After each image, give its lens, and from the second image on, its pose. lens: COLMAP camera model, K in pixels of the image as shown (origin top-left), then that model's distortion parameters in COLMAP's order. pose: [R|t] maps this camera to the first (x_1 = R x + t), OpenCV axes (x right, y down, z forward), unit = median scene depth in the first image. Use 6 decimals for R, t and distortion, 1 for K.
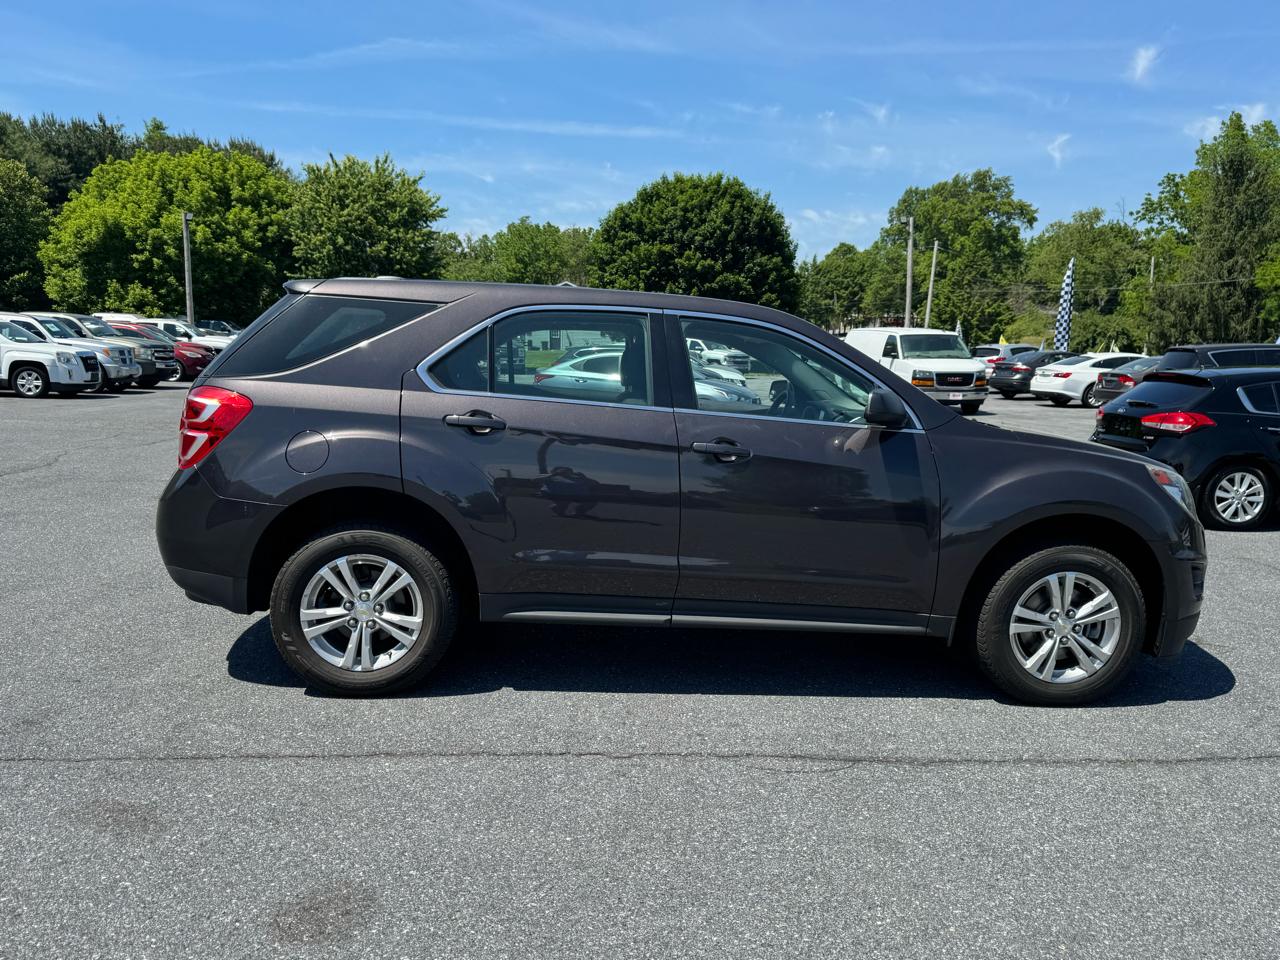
lens RADIAL K [[1019.1, 0, 636.6], [0, 1019.1, 487.2], [0, 0, 1]] dist [0.055968, -0.080223]
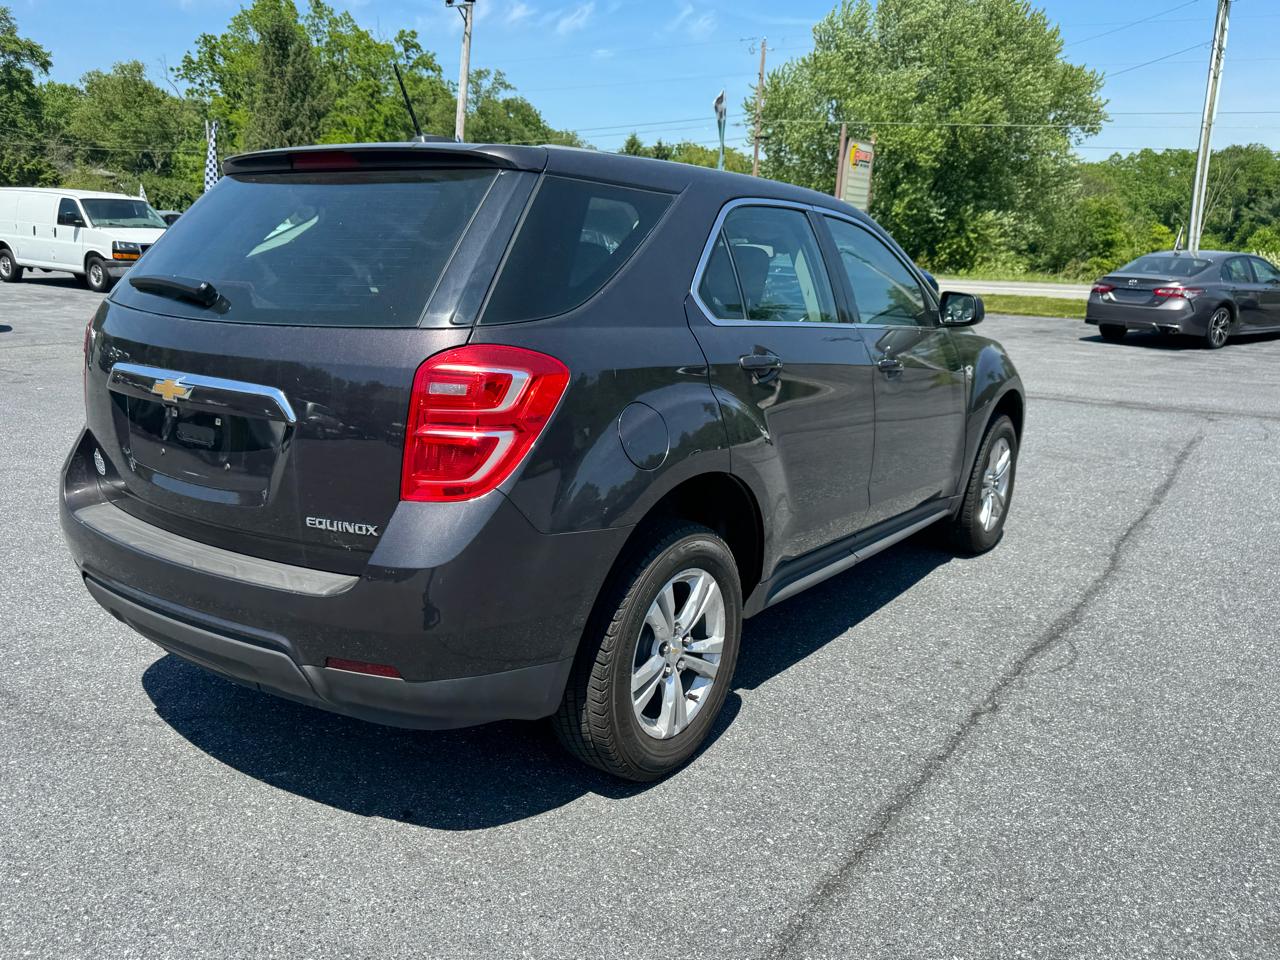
lens RADIAL K [[1019.1, 0, 643.6], [0, 1019.1, 470.9], [0, 0, 1]] dist [0.055968, -0.080223]
pose [[0.625988, -0.175277, 0.759880, -0.066922], [0.088467, 0.984085, 0.154114, -0.008994], [-0.774799, -0.029250, 0.631531, 0.050266]]
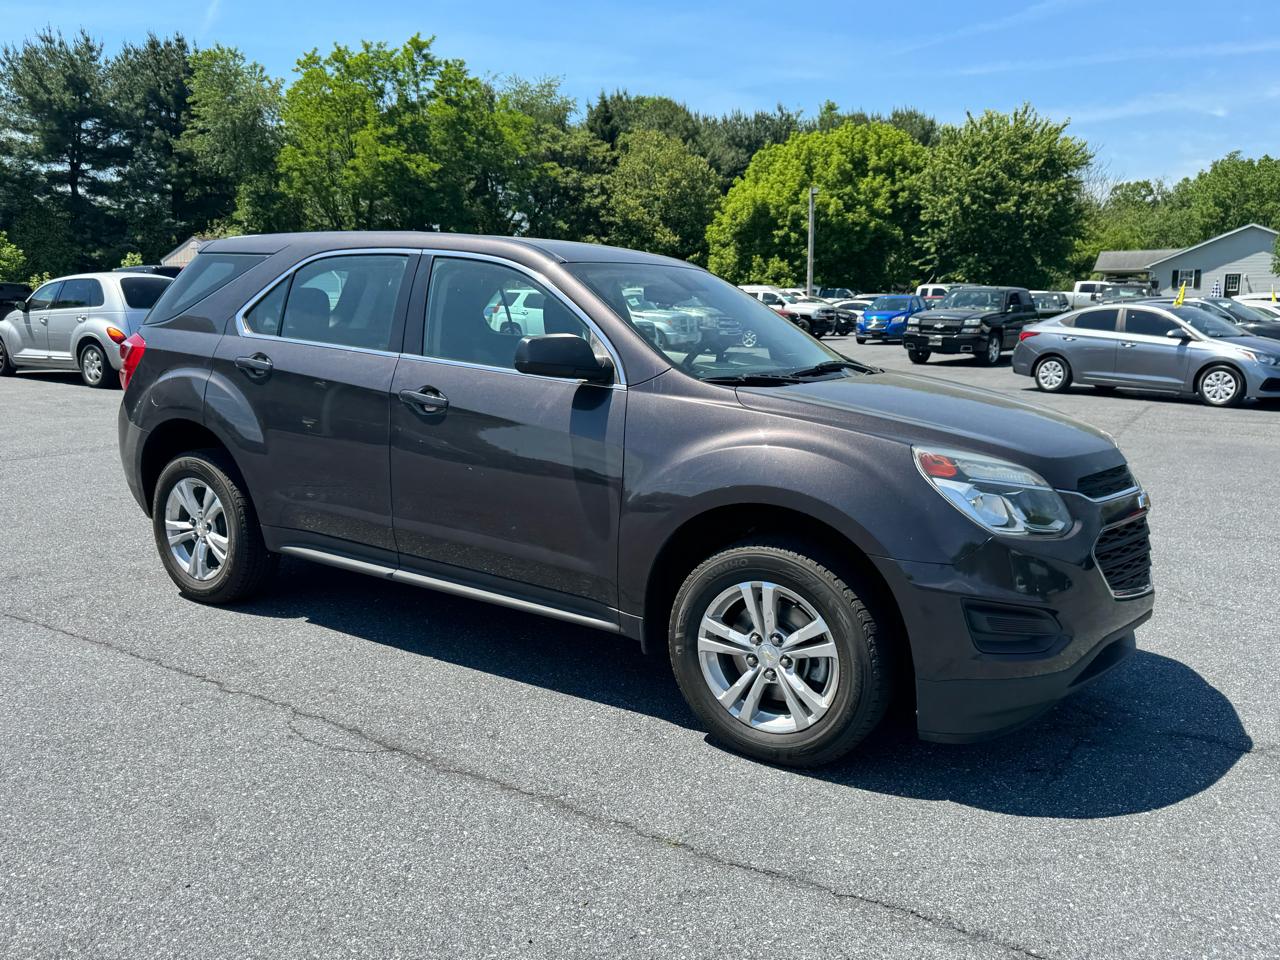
lens RADIAL K [[1019.1, 0, 629.4], [0, 1019.1, 482.5], [0, 0, 1]] dist [0.055968, -0.080223]
pose [[0.792040, 0.081359, -0.605023, 0.069004], [-0.064300, 0.996685, 0.049851, -0.001614], [0.607073, -0.000582, 0.794646, 0.032258]]
